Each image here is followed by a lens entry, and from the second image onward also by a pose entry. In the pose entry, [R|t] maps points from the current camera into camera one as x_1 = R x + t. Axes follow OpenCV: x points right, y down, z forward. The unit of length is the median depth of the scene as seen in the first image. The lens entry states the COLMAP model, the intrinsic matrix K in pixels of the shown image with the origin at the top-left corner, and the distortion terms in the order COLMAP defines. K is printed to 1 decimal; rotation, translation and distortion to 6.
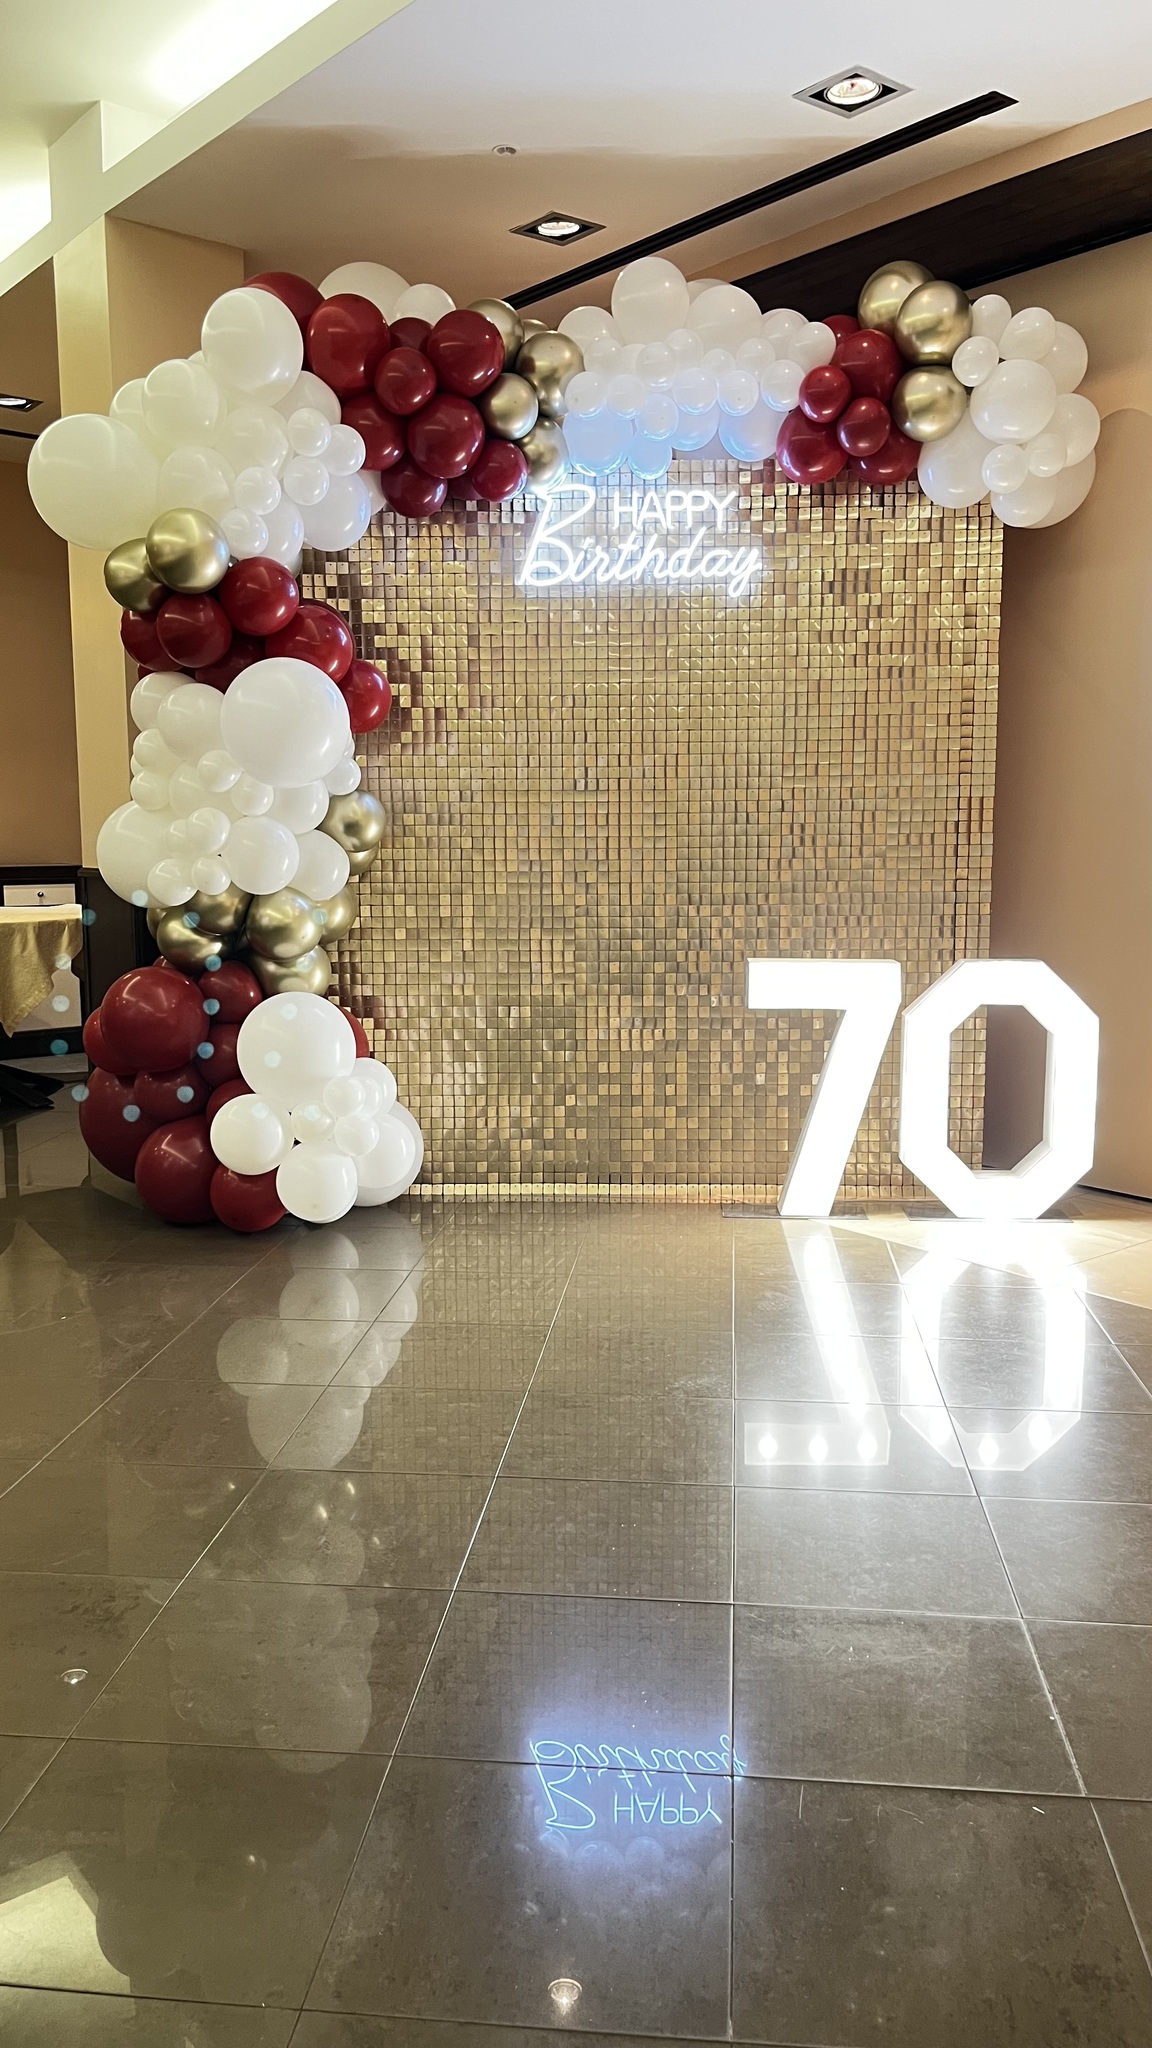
lens RADIAL K [[1552.8, 0, 588.8], [0, 1552.8, 1041.6], [0, 0, 1]] dist [0.052840, -0.067298]
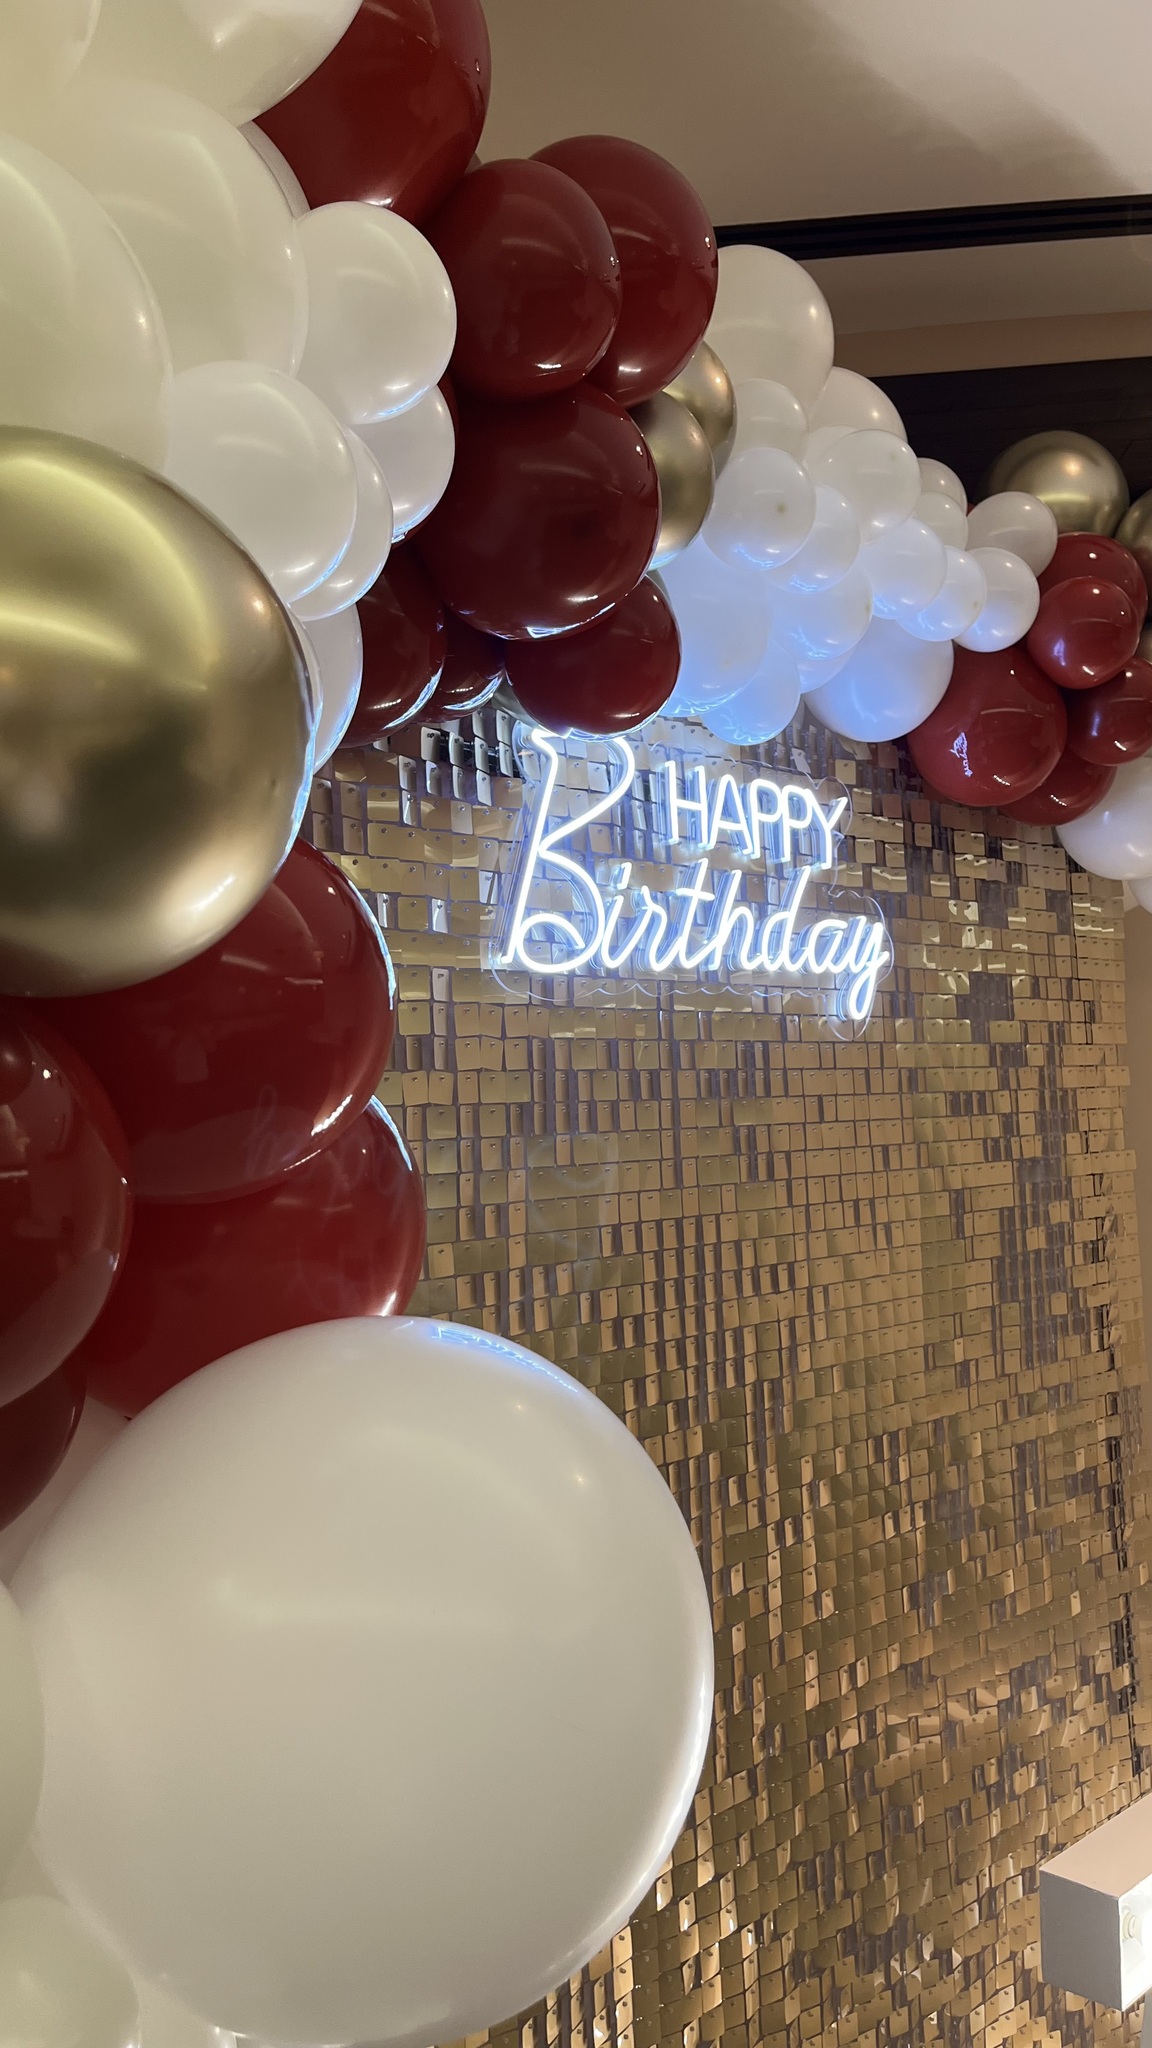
lens RADIAL K [[1552.8, 0, 571.8], [0, 1552.8, 1037.8], [0, 0, 1]] dist [0.052840, -0.067298]
pose [[0.695743, 0.020061, 0.718010, -0.287290], [0.140014, 0.976648, -0.162959, -0.219079], [-0.704512, 0.213909, 0.676687, 0.757339]]
